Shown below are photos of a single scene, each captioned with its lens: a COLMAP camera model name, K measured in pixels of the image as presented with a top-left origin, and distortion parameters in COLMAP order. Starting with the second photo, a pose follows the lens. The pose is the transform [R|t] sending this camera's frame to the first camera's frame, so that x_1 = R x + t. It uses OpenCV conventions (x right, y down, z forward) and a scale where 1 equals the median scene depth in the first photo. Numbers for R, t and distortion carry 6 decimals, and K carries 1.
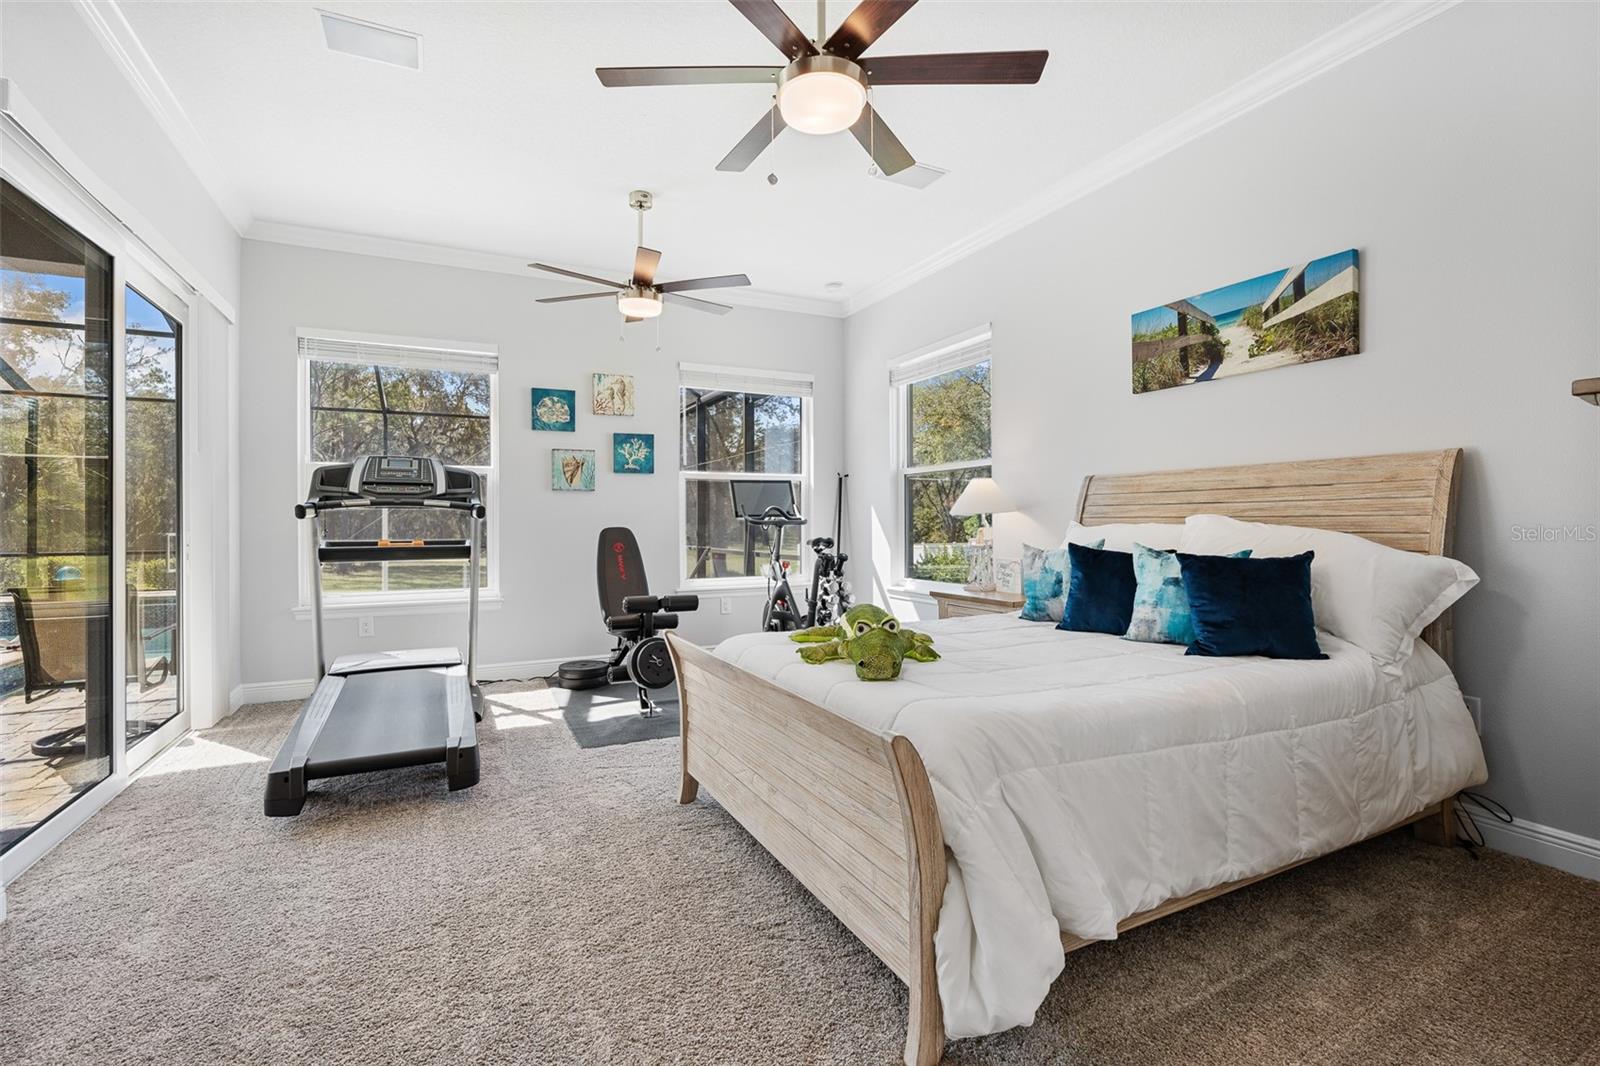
lens RADIAL K [[724.5, 0, 793.5], [0, 724.5, 527.2], [0, 0, 1]] dist [-0.006105, 0.001344]
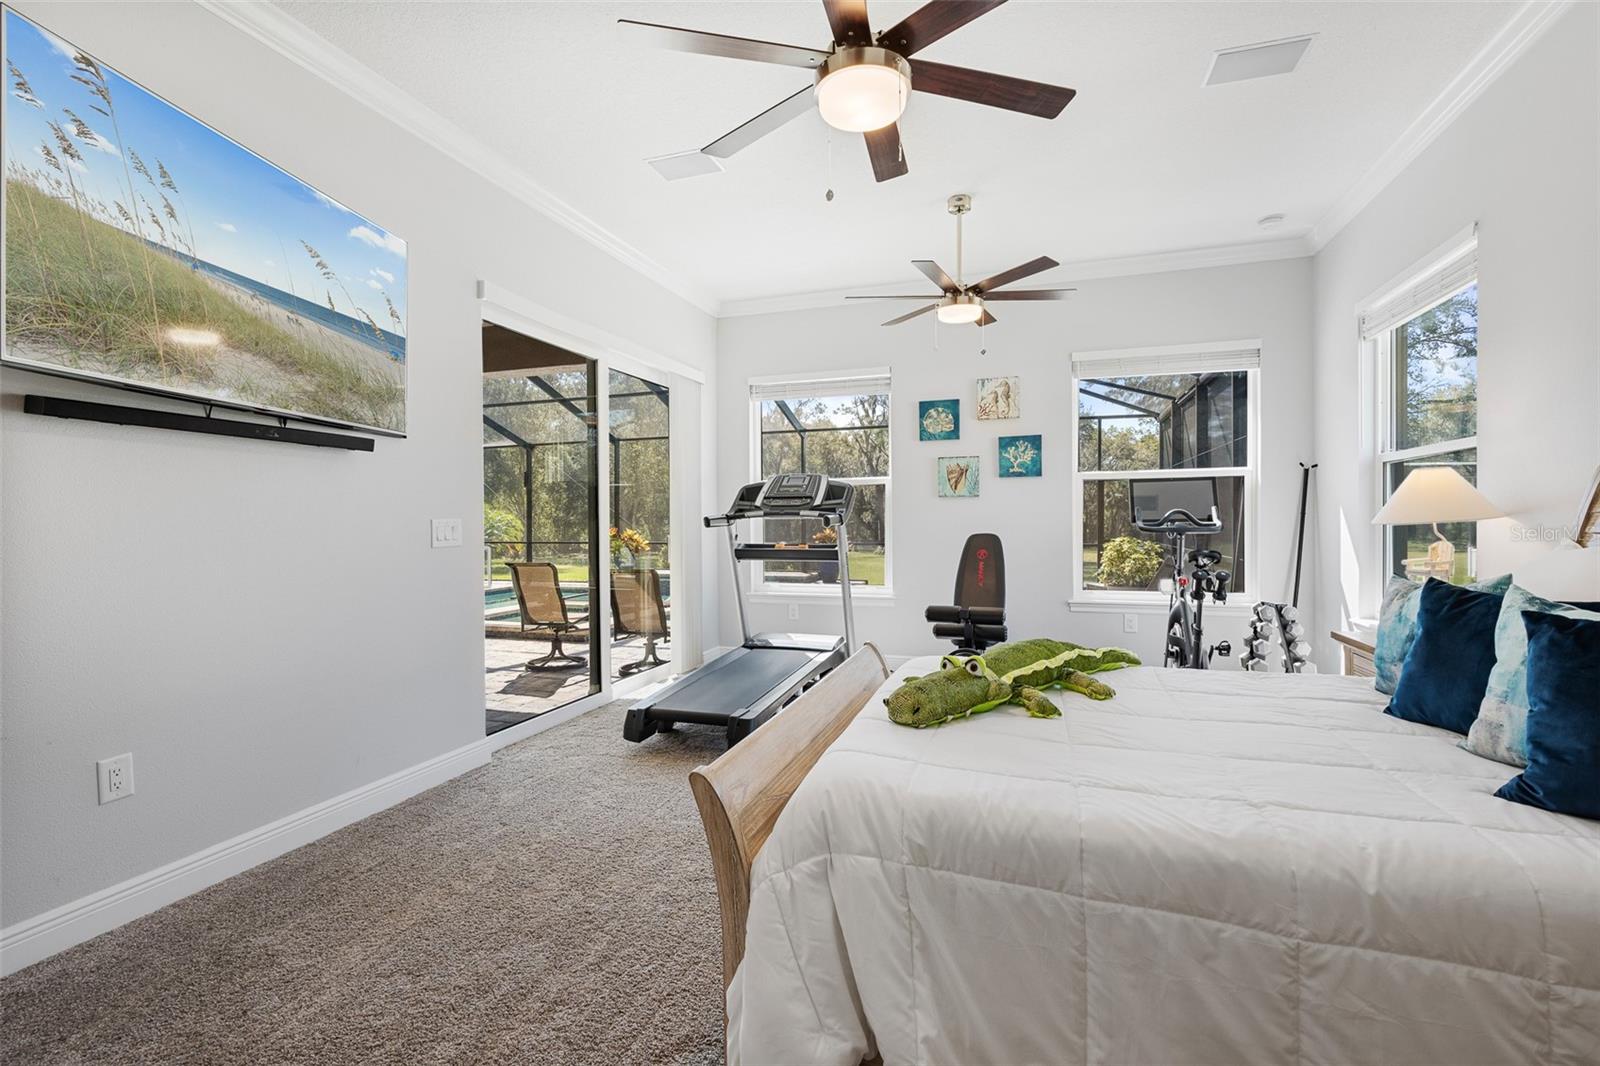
lens RADIAL K [[724.5, 0, 793.6], [0, 724.5, 531.8], [0, 0, 1]] dist [-0.006105, 0.001344]
pose [[0.711140, 0.010591, -0.702970, 0.267881], [-0.000079, 0.999888, 0.014984, -0.017102], [0.703050, -0.010600, 0.711061, 0.110648]]
